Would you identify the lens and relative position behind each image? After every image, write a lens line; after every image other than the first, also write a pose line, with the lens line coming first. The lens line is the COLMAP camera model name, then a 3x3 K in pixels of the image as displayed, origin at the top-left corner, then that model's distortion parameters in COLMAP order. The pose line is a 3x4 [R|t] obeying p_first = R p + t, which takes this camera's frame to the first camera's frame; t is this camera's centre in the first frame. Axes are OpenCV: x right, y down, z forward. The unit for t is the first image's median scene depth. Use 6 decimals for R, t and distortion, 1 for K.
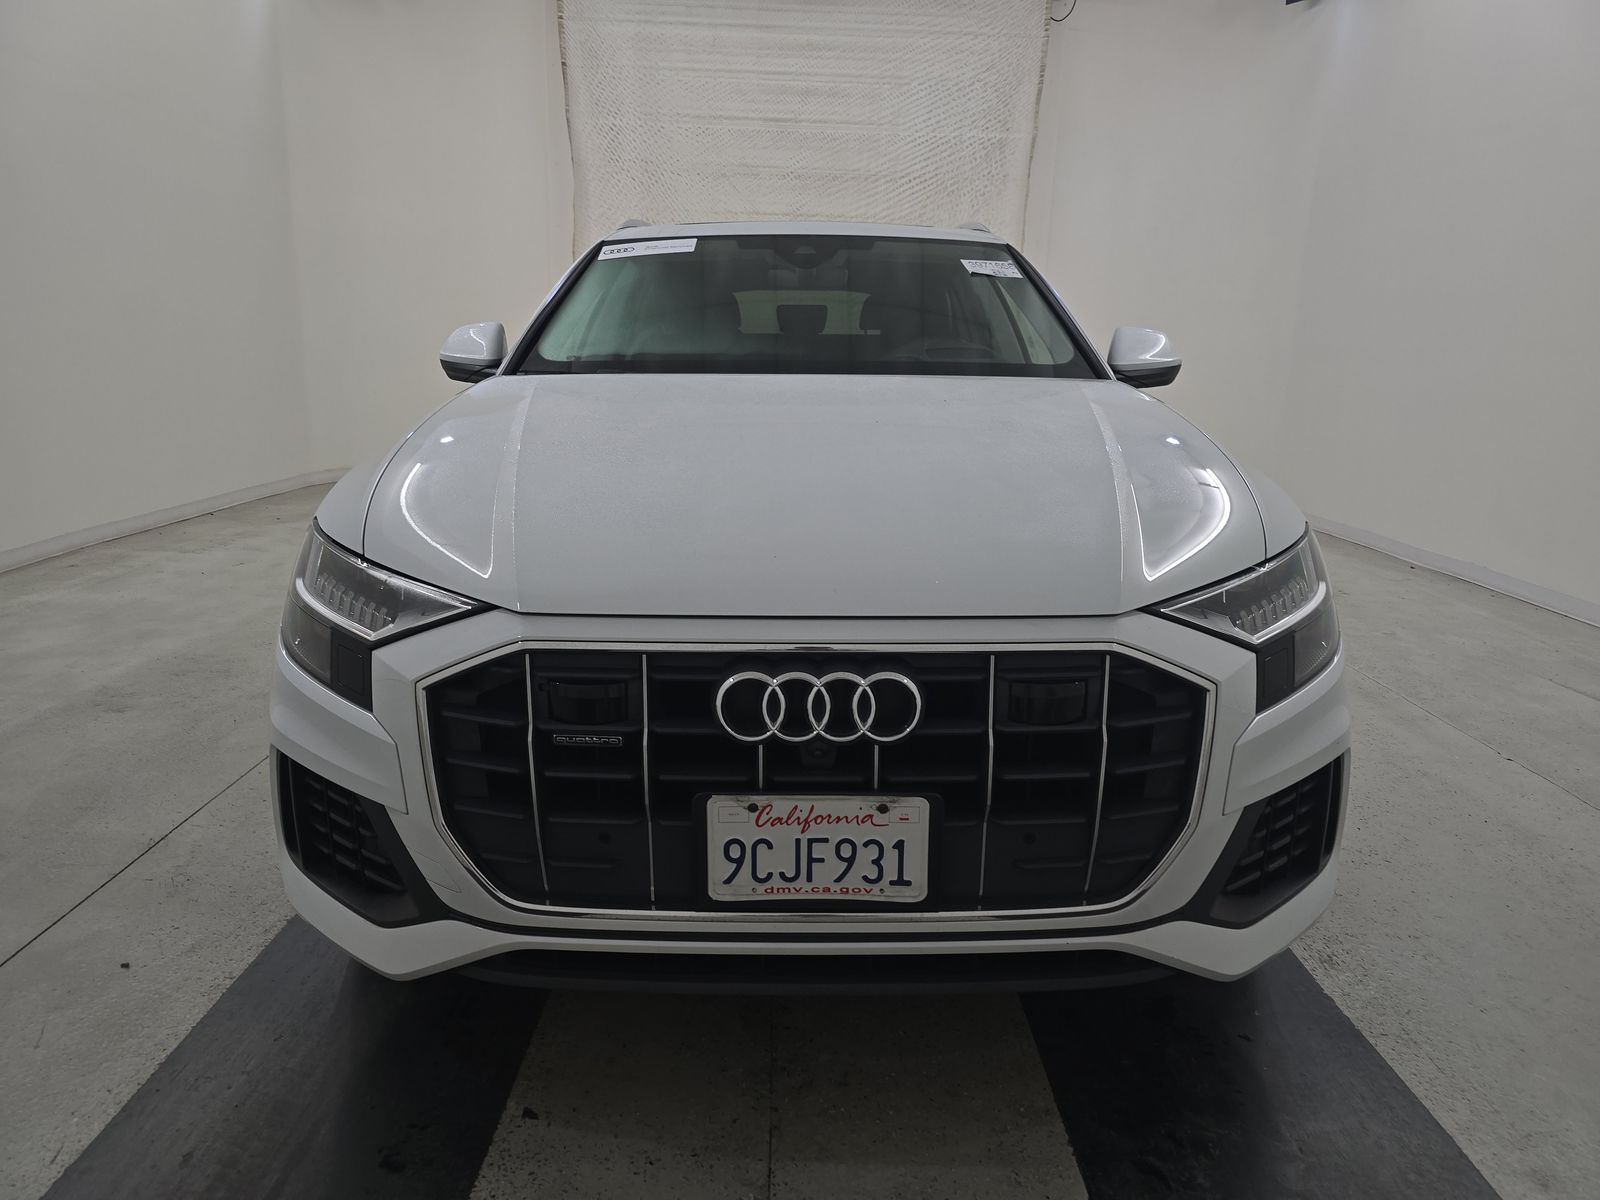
lens RADIAL K [[1054.4, 0, 803.6], [0, 1054.4, 597.4], [0, 0, 1]] dist [0.020058, -0.022375]
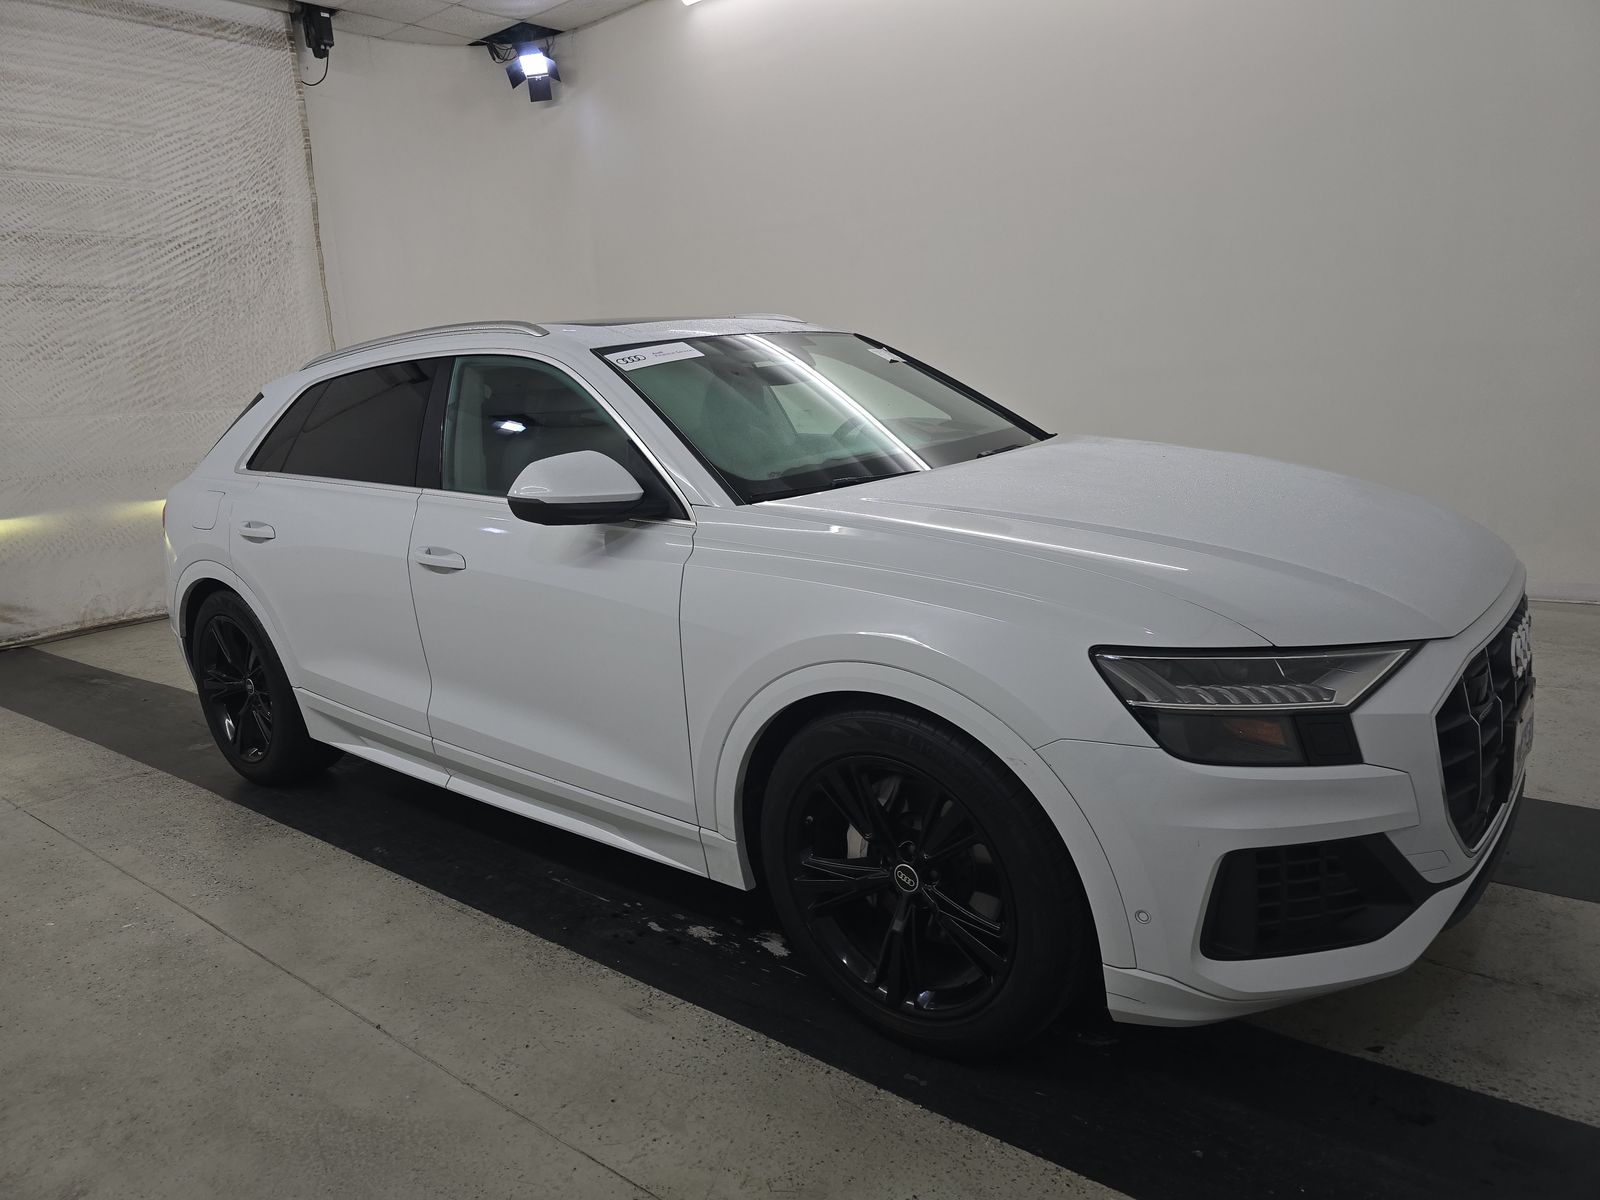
lens RADIAL K [[1054.4, 0, 803.3], [0, 1054.4, 591.9], [0, 0, 1]] dist [0.020058, -0.022375]
pose [[0.639591, -0.218094, 0.737128, -0.271846], [0.255197, 0.964768, 0.064015, -0.051891], [-0.725119, 0.147169, 0.672714, 0.103538]]
